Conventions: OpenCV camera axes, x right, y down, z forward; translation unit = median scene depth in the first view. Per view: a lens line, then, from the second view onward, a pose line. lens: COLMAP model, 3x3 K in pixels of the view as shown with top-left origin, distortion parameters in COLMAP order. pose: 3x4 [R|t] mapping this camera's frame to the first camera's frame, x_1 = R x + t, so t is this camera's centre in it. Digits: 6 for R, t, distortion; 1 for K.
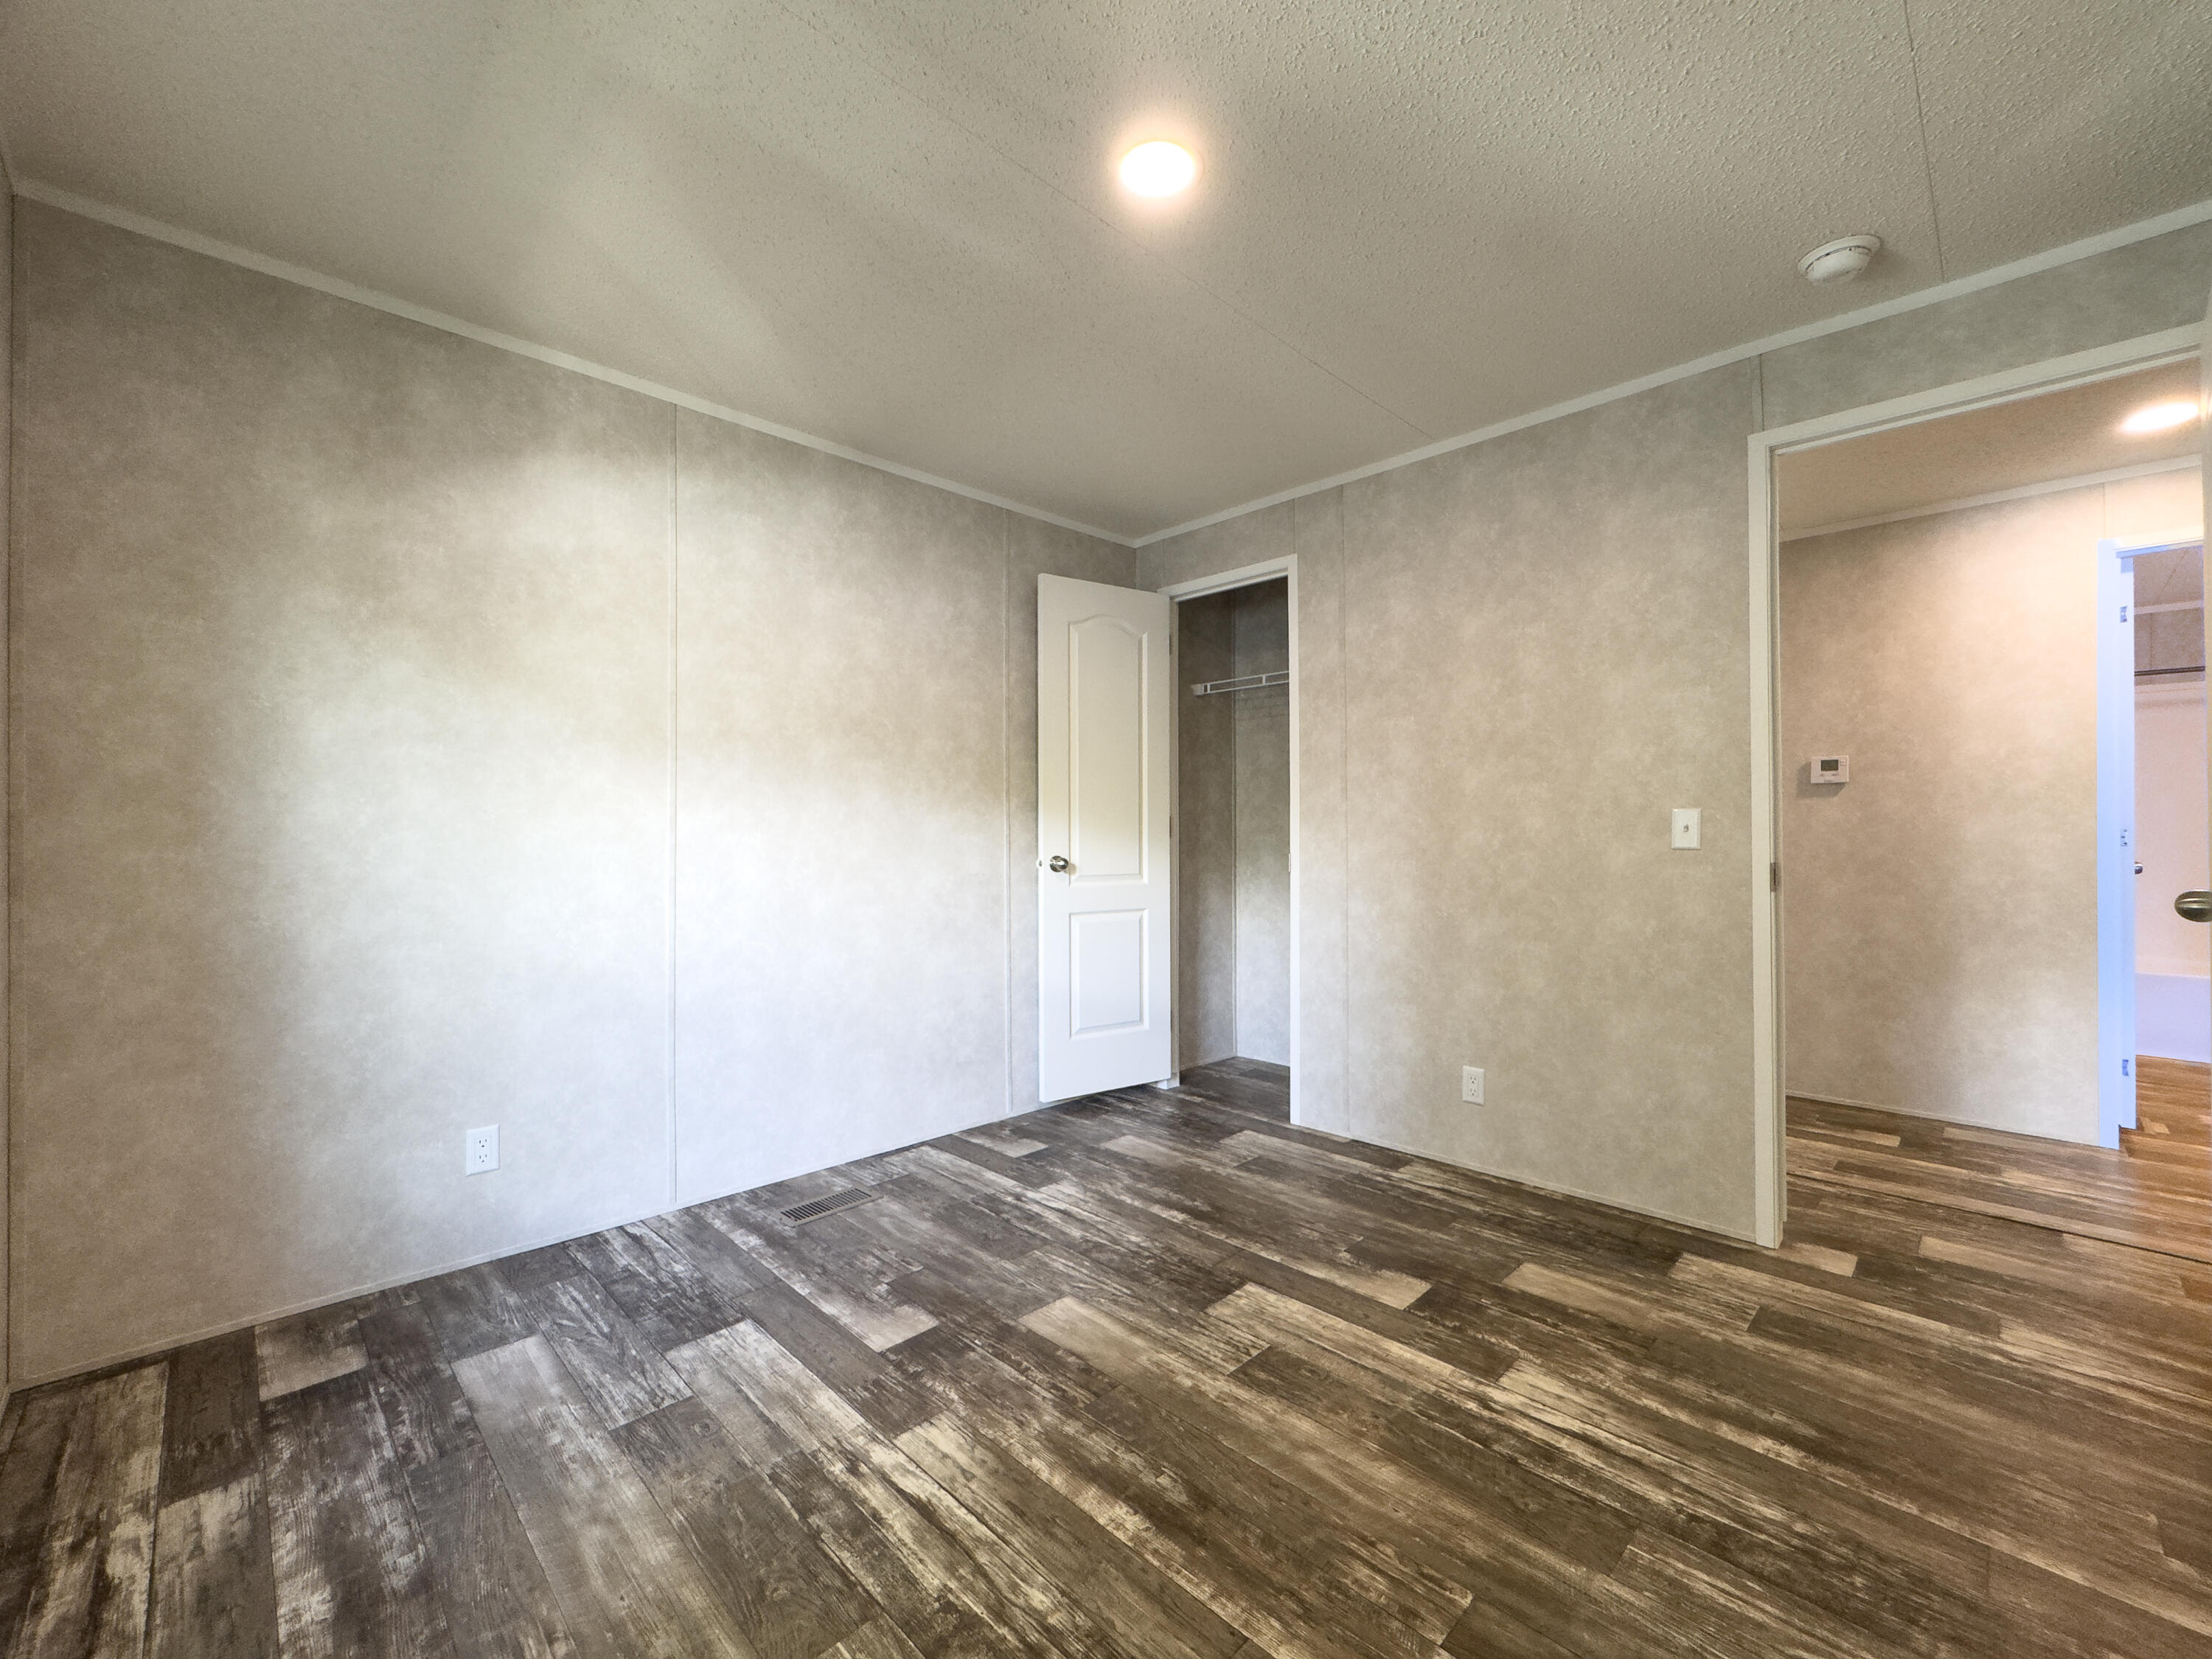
lens RADIAL K [[887.4, 0, 1108.6], [0, 887.4, 825.6], [0, 0, 1]] dist [-0.000655, 0.000107]
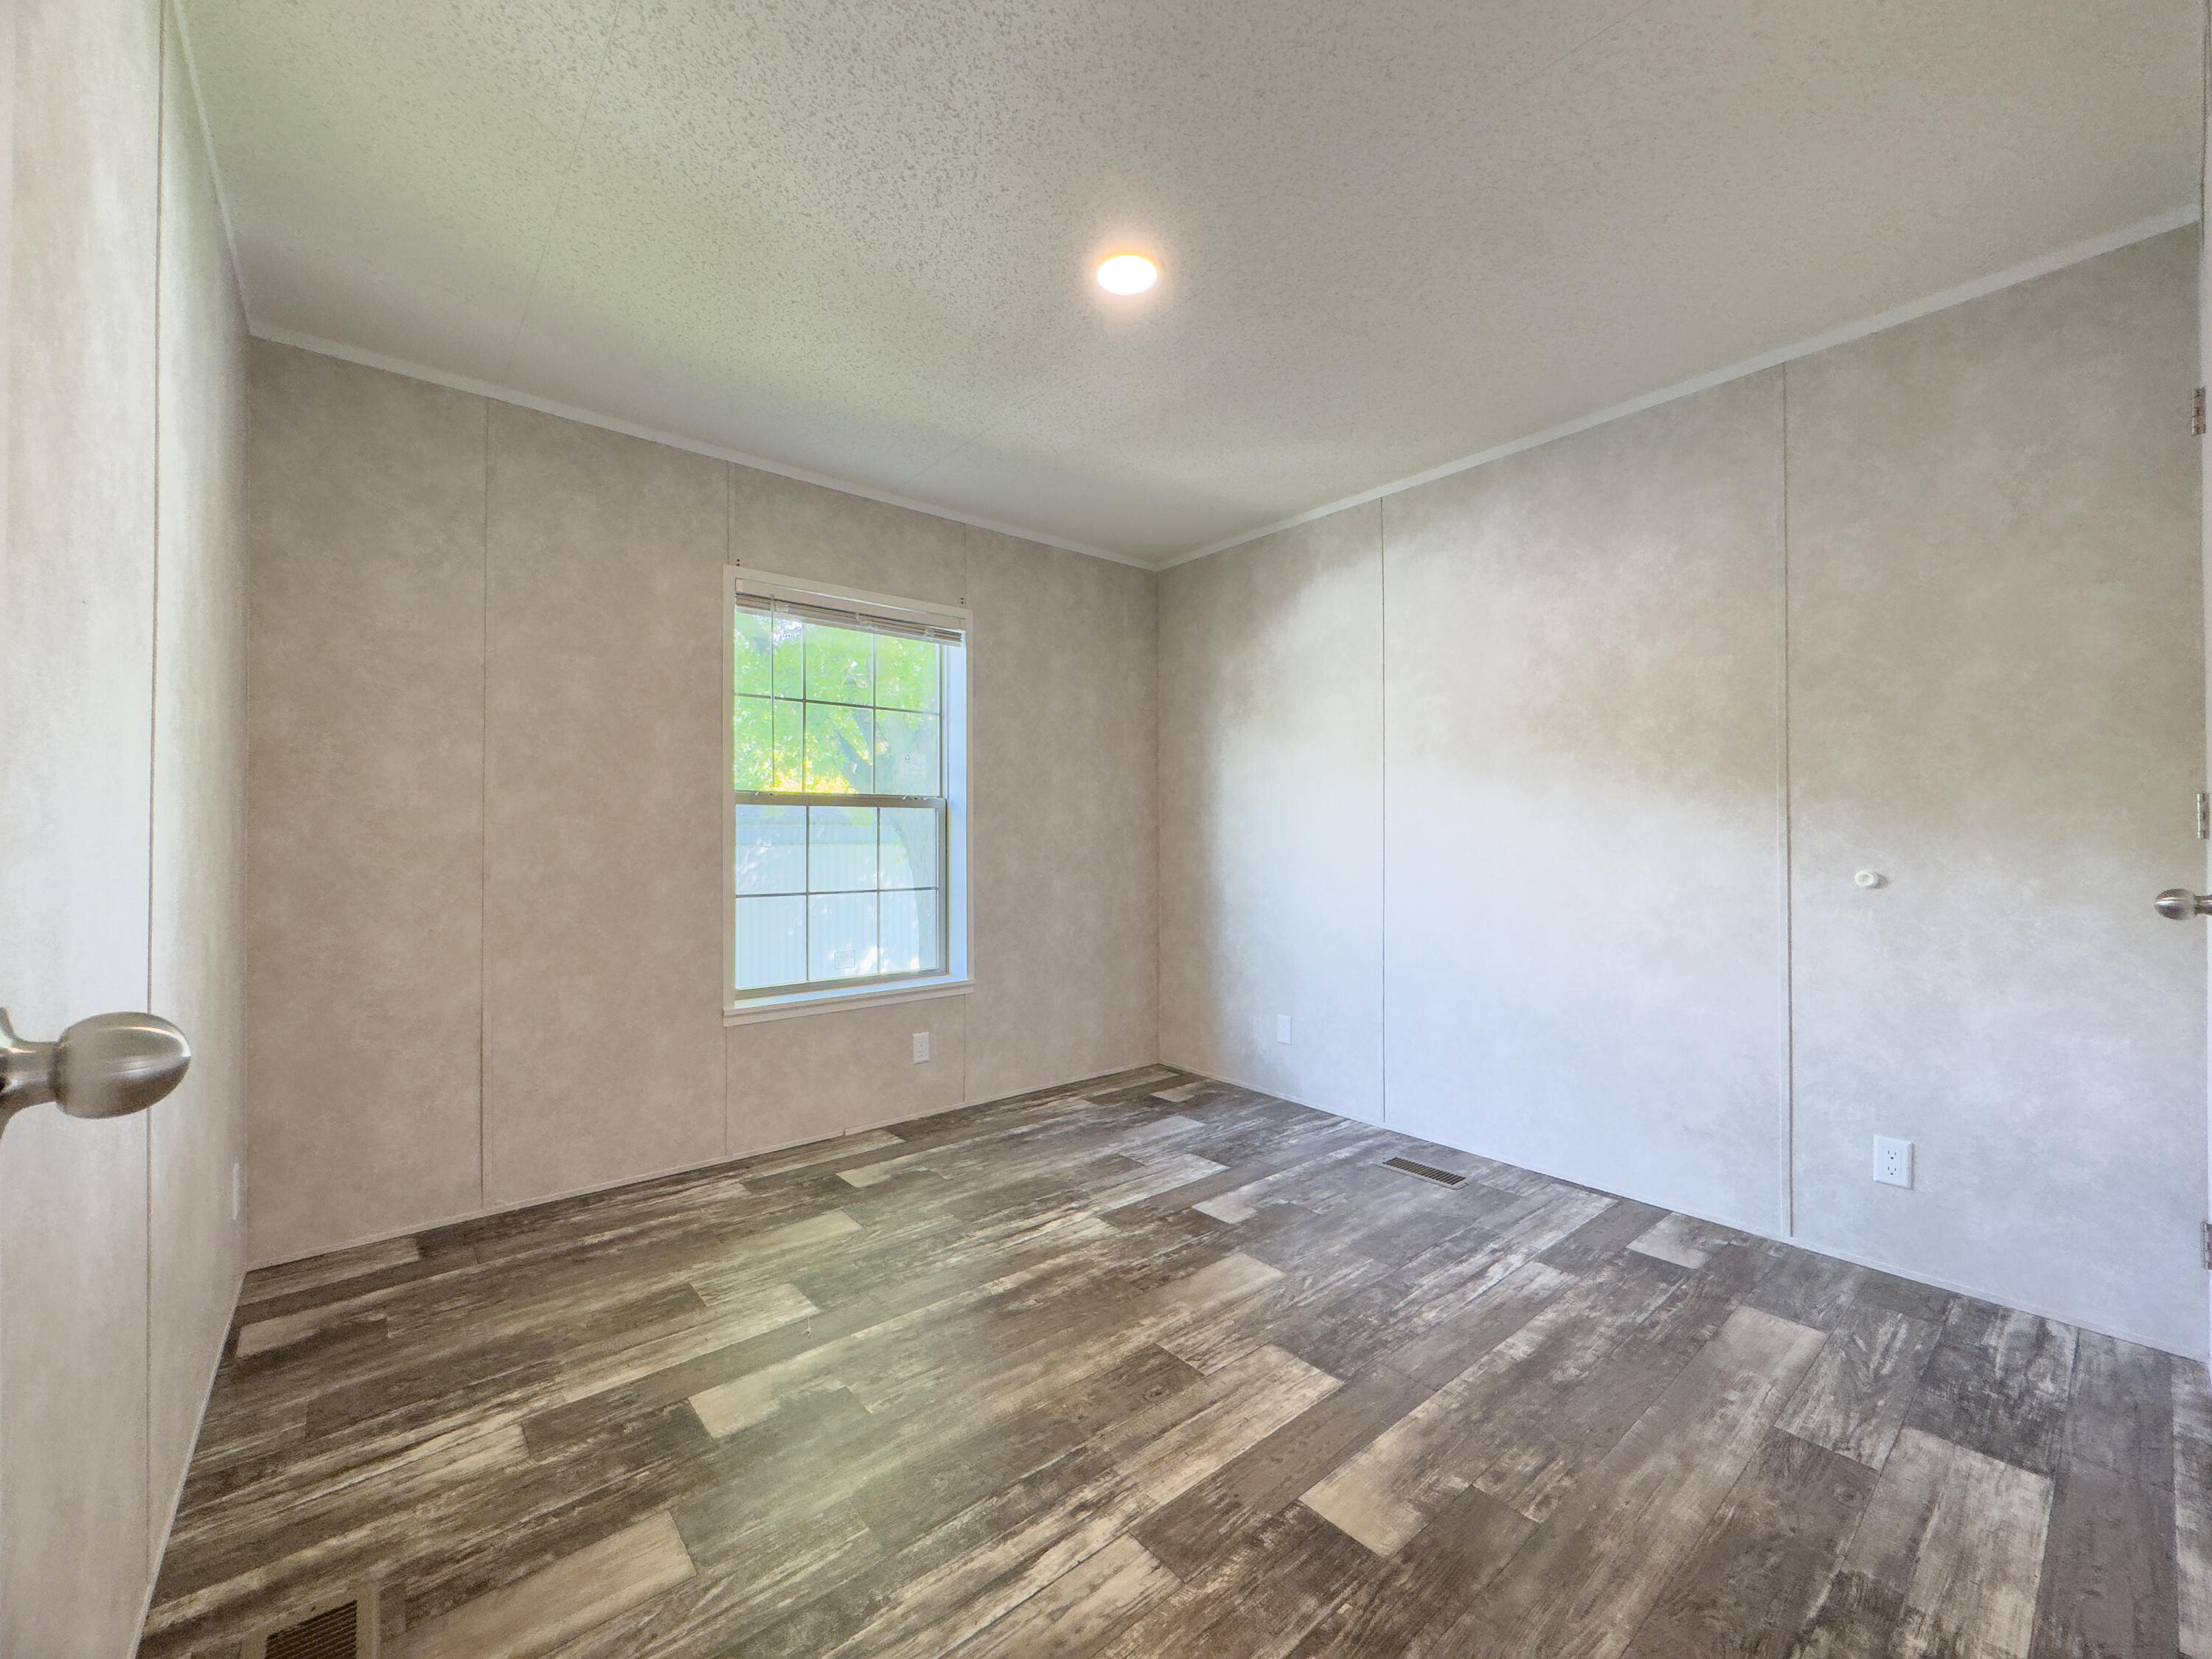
lens RADIAL K [[887.4, 0, 1101.8], [0, 887.4, 824.2], [0, 0, 1]] dist [-0.000655, 0.000107]
pose [[-0.077071, -0.011323, -0.996961, 1.040806], [0.014418, 0.999818, -0.012470, 0.007364], [0.996921, -0.015335, -0.076894, 0.885716]]
